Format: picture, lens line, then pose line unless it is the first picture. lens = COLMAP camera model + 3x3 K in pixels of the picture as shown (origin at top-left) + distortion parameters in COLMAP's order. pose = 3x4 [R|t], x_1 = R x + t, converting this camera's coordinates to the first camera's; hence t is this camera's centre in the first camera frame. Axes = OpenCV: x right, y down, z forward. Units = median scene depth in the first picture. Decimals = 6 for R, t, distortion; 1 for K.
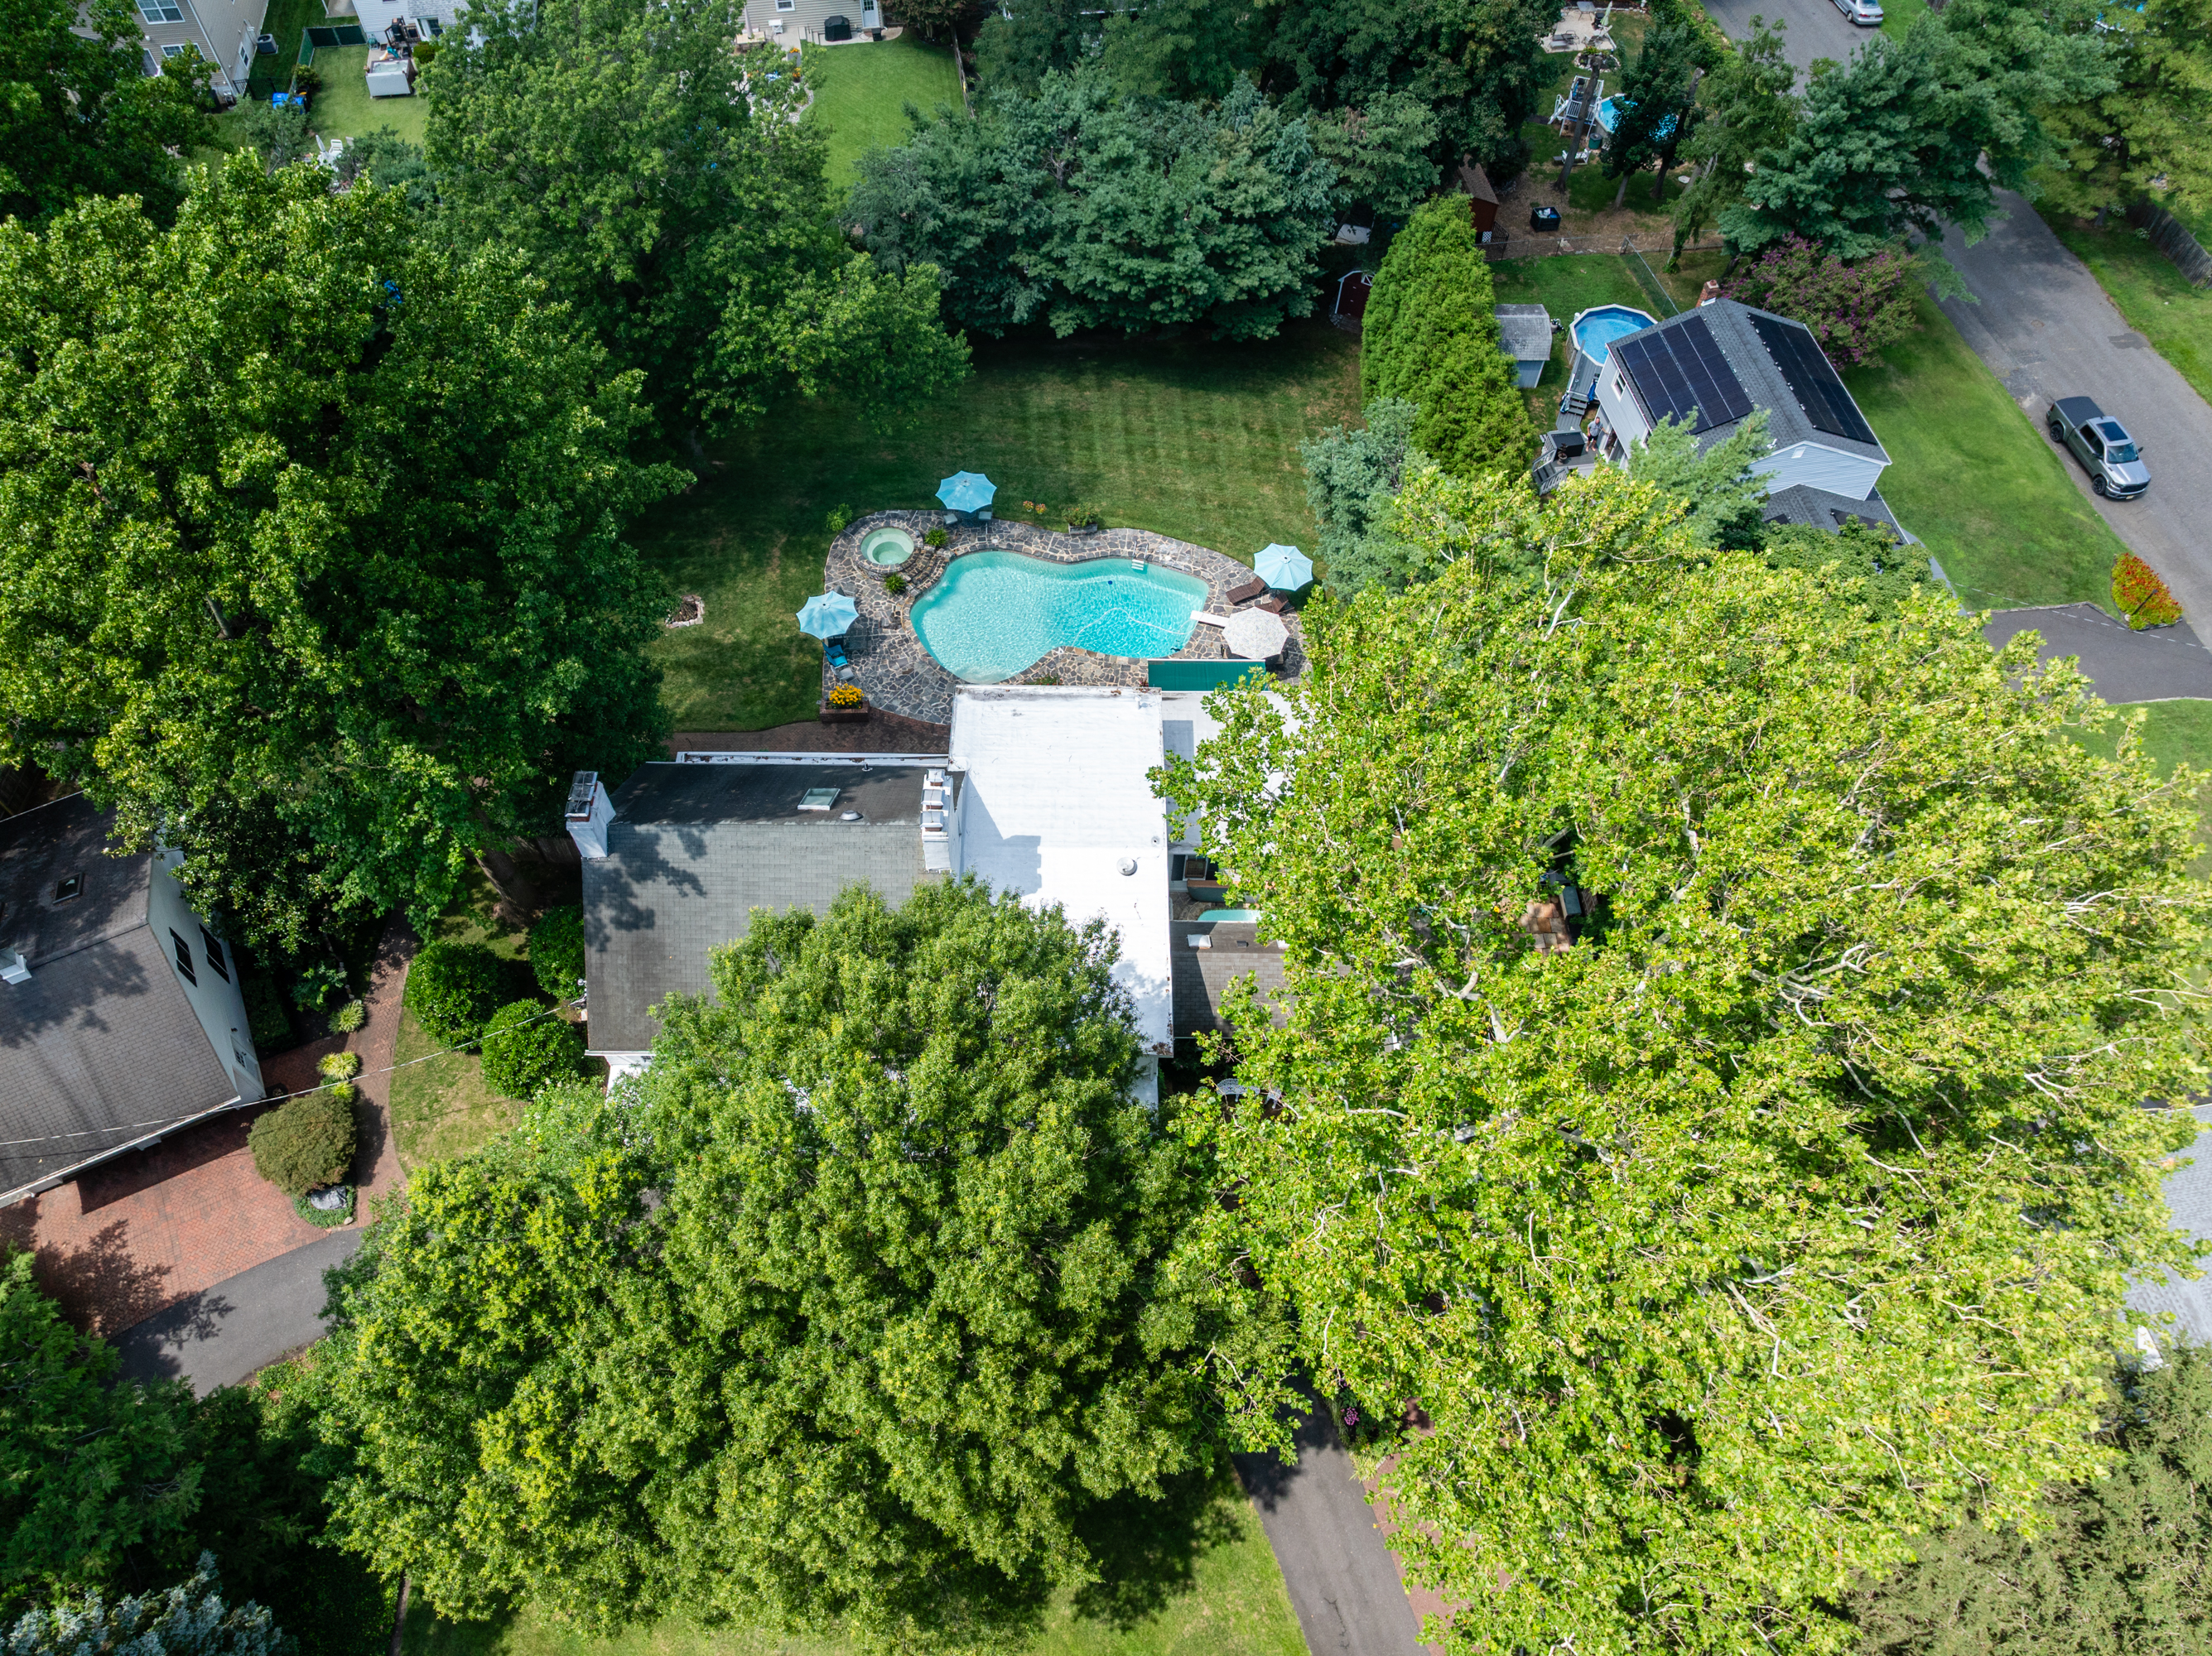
lens RADIAL K [[1552.9, 0, 1106.4], [0, 1552.9, 811.3], [0, 0, 1]] dist [-0.036852, 0.006756]
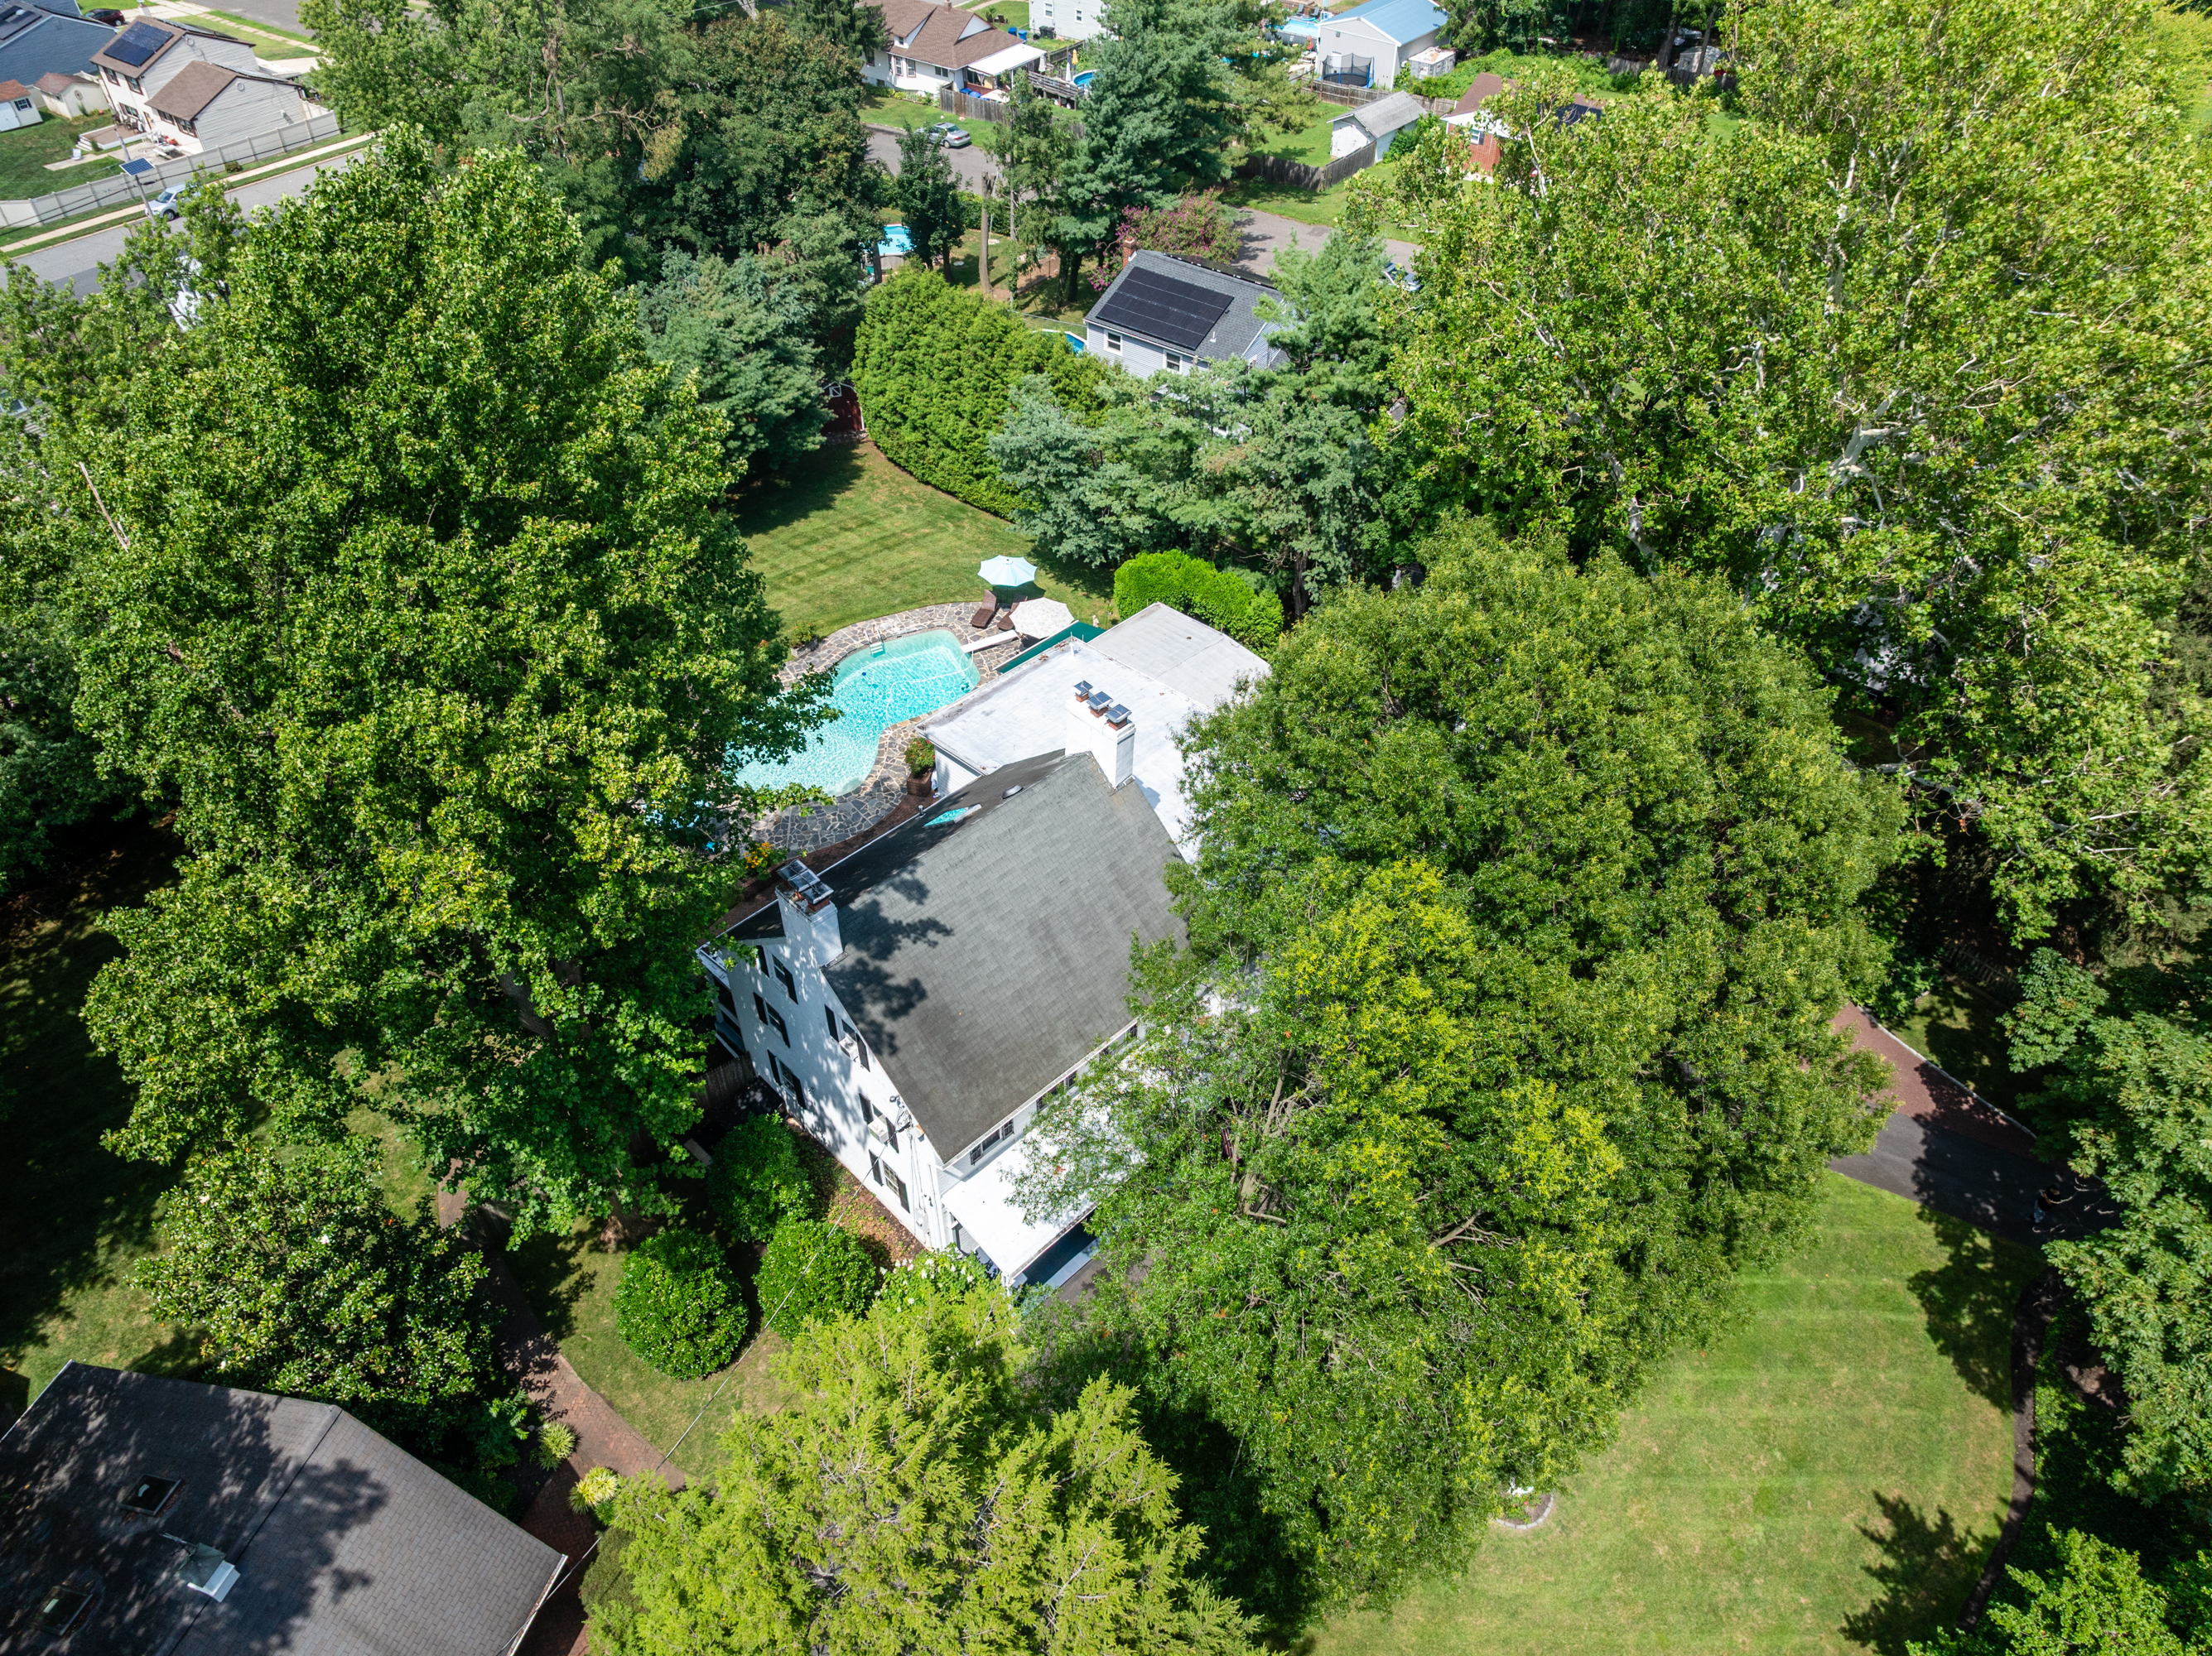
lens RADIAL K [[1552.9, 0, 1106.4], [0, 1552.9, 811.3], [0, 0, 1]] dist [-0.036852, 0.006756]
pose [[0.719065, -0.490036, 0.492757, -0.405979], [0.589827, 0.805308, -0.059855, 0.070156], [-0.367490, 0.333681, 0.868106, 0.115308]]
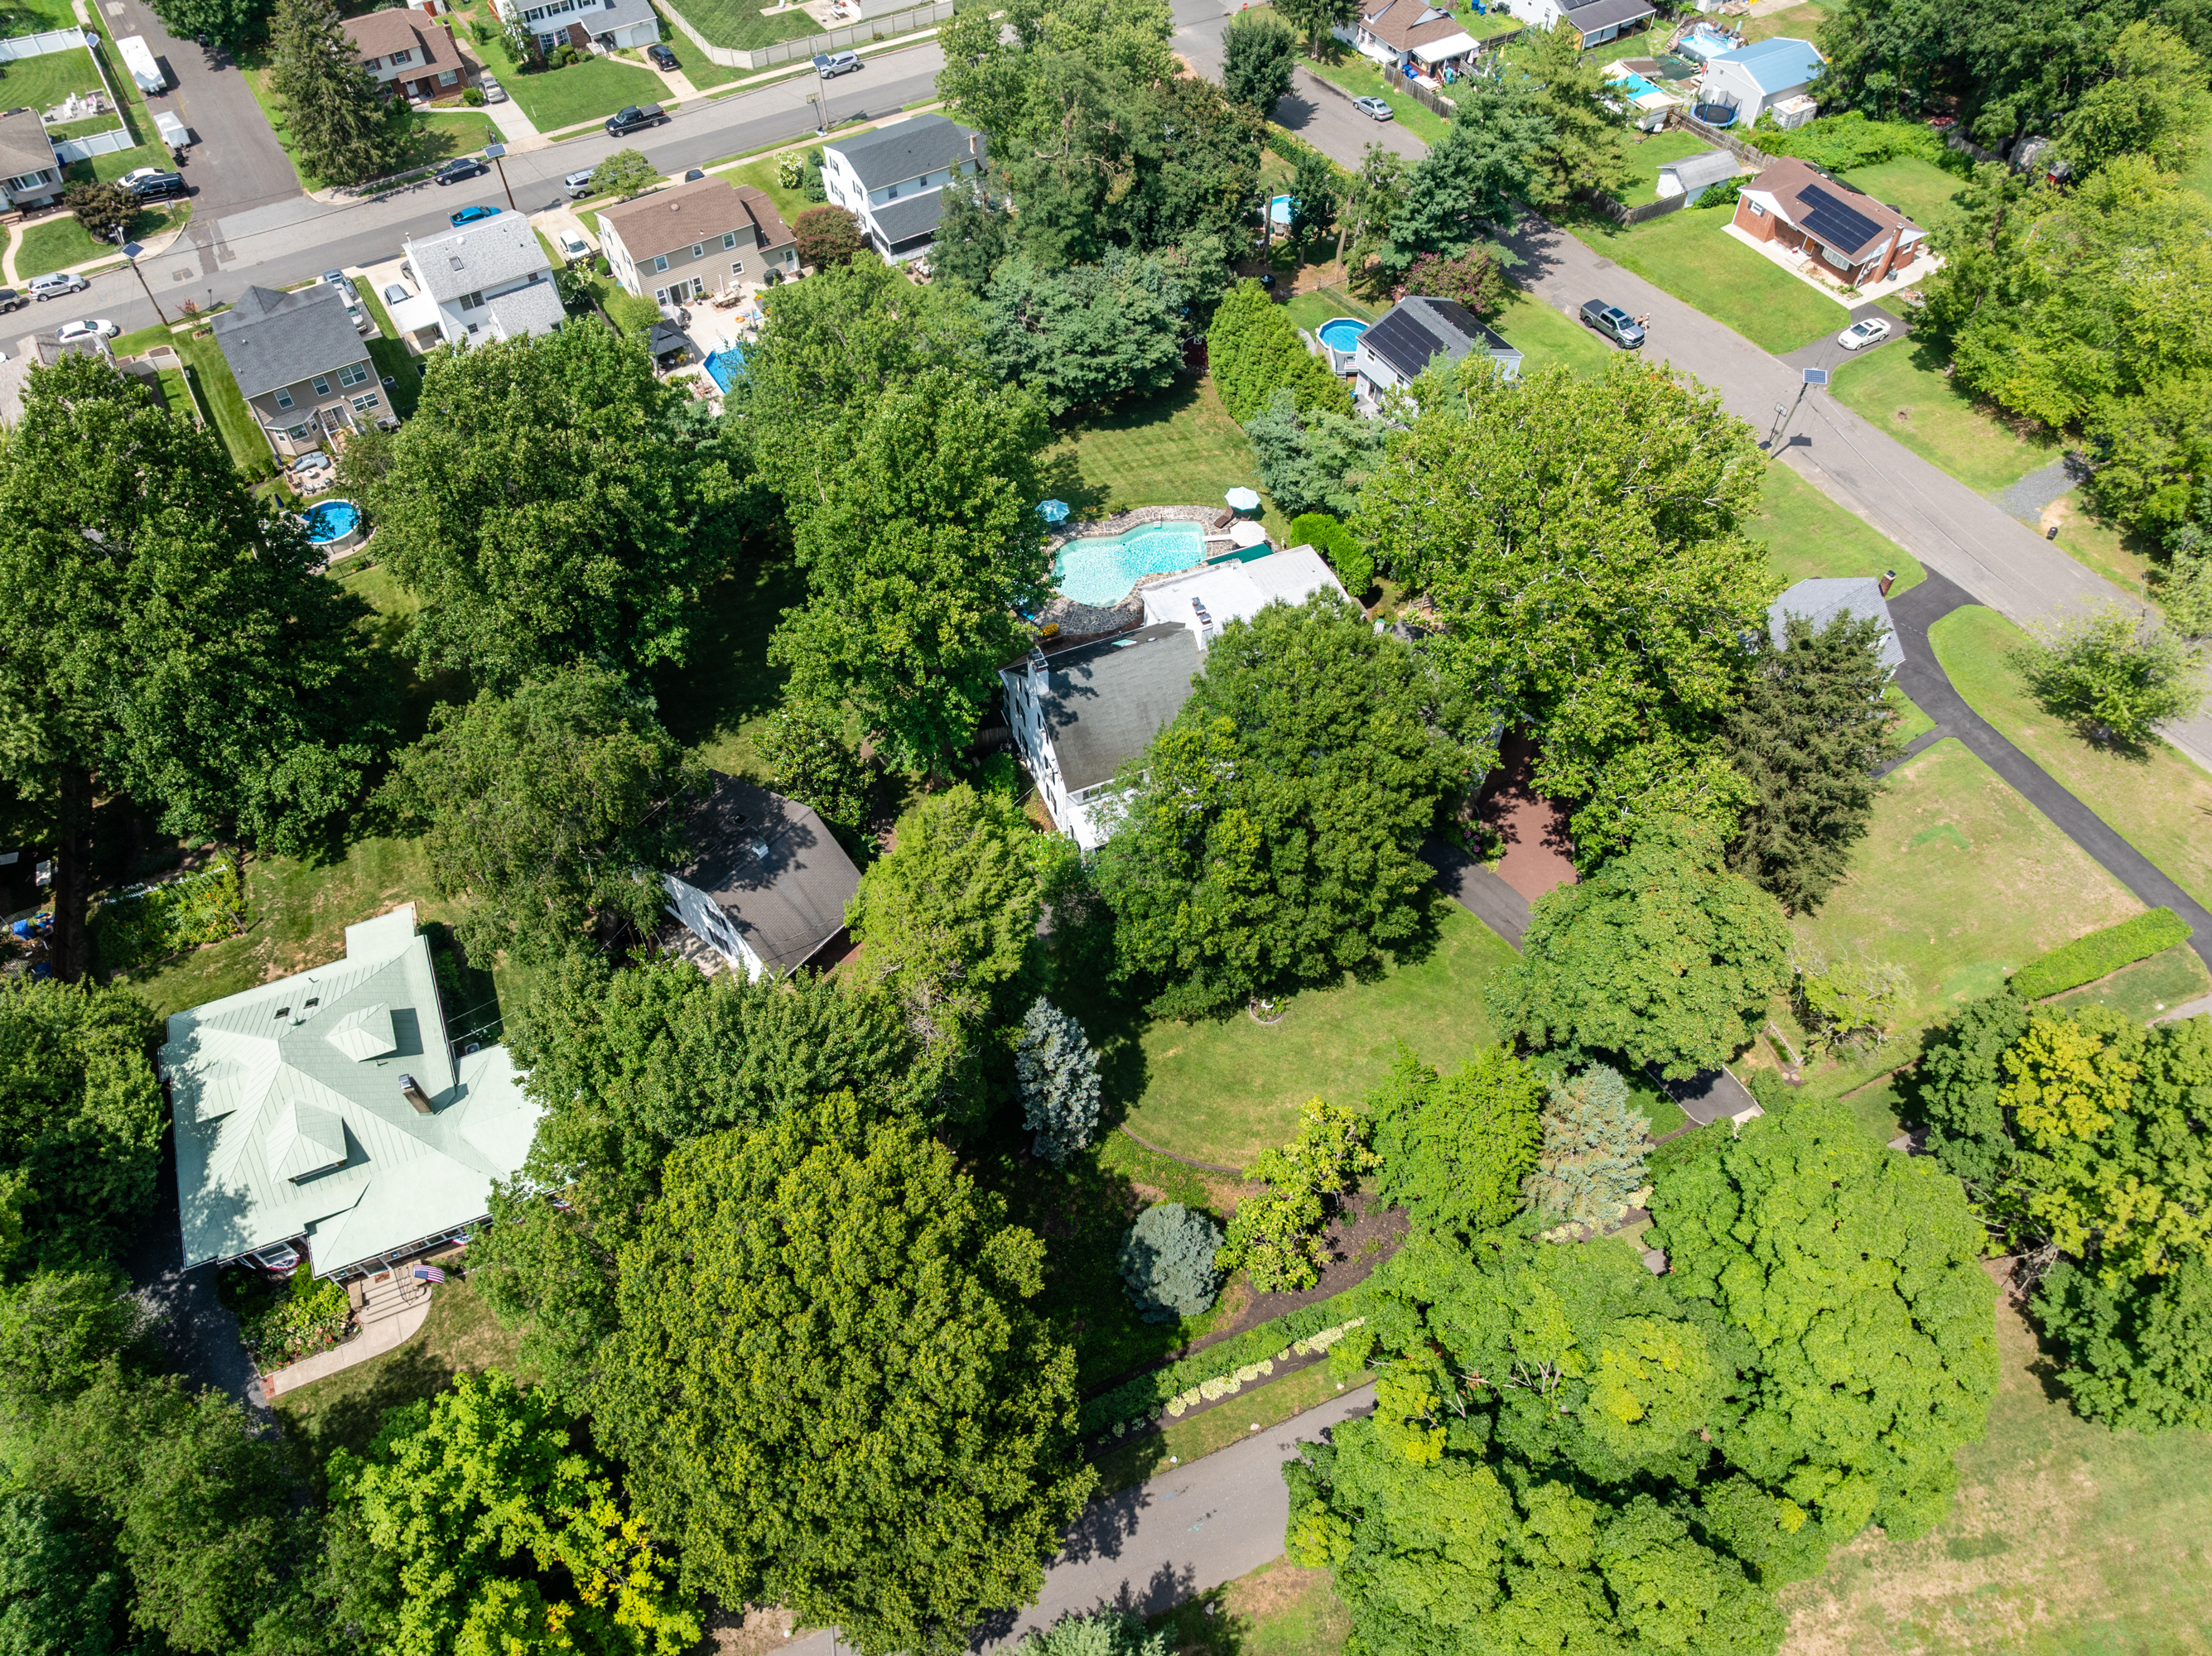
lens RADIAL K [[1552.9, 0, 1106.4], [0, 1552.9, 811.3], [0, 0, 1]] dist [-0.036852, 0.006756]
pose [[0.925741, -0.313027, 0.212173, -0.482969], [0.327528, 0.944151, -0.036113, 0.179956], [-0.189019, 0.102924, 0.976565, -0.616330]]
